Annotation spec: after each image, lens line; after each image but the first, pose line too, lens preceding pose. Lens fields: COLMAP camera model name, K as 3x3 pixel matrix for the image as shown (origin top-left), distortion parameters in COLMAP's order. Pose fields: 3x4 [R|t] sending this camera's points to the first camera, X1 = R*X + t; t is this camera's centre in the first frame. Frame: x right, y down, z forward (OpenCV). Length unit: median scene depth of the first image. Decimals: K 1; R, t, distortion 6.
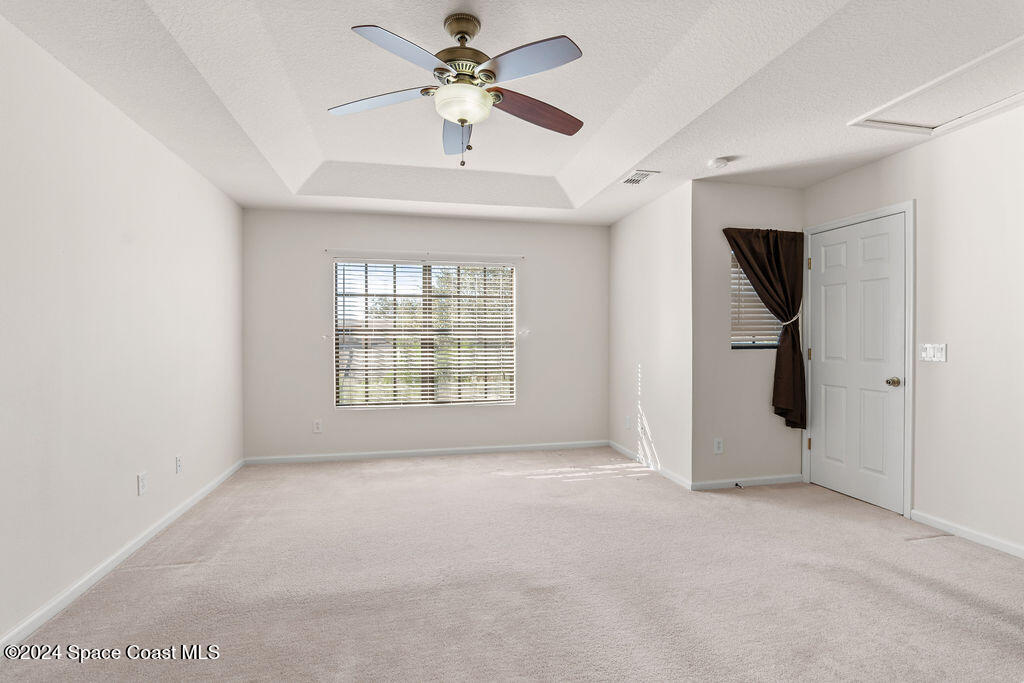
lens RADIAL K [[483.4, 0, 512.0], [0, 483.4, 341.5], [0, 0, 1]] dist [-0.018233, 0.000154]
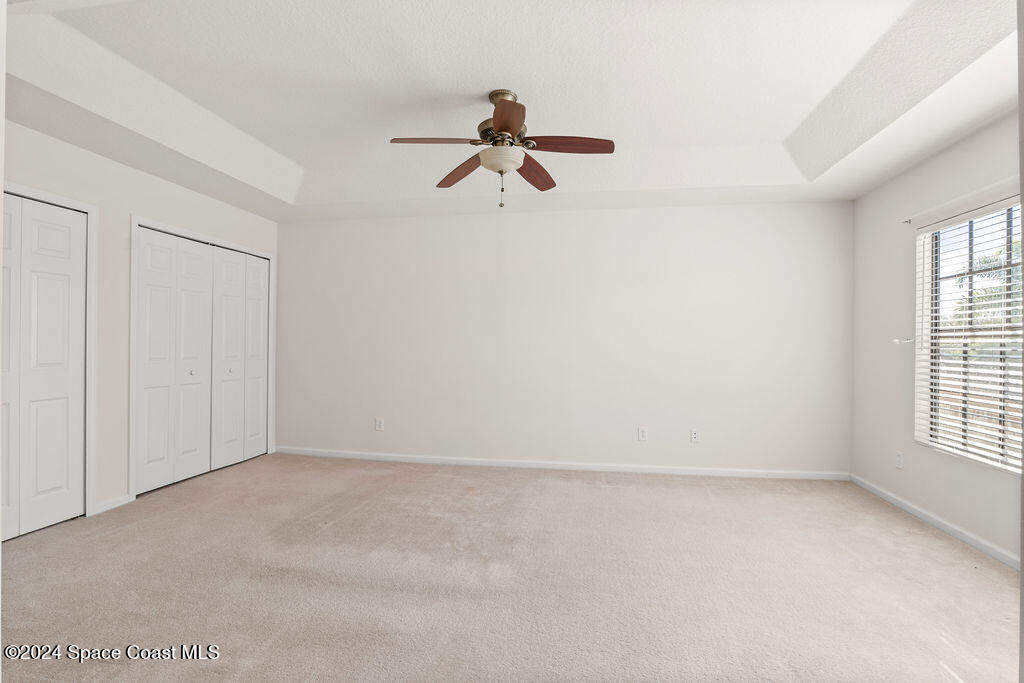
lens RADIAL K [[483.4, 0, 512.0], [0, 483.4, 341.5], [0, 0, 1]] dist [-0.018233, 0.000154]
pose [[-0.372363, 0.001287, -0.928086, 0.508041], [-0.009290, 0.999944, 0.005114, -0.006539], [0.928041, 0.010526, -0.372330, 0.705285]]
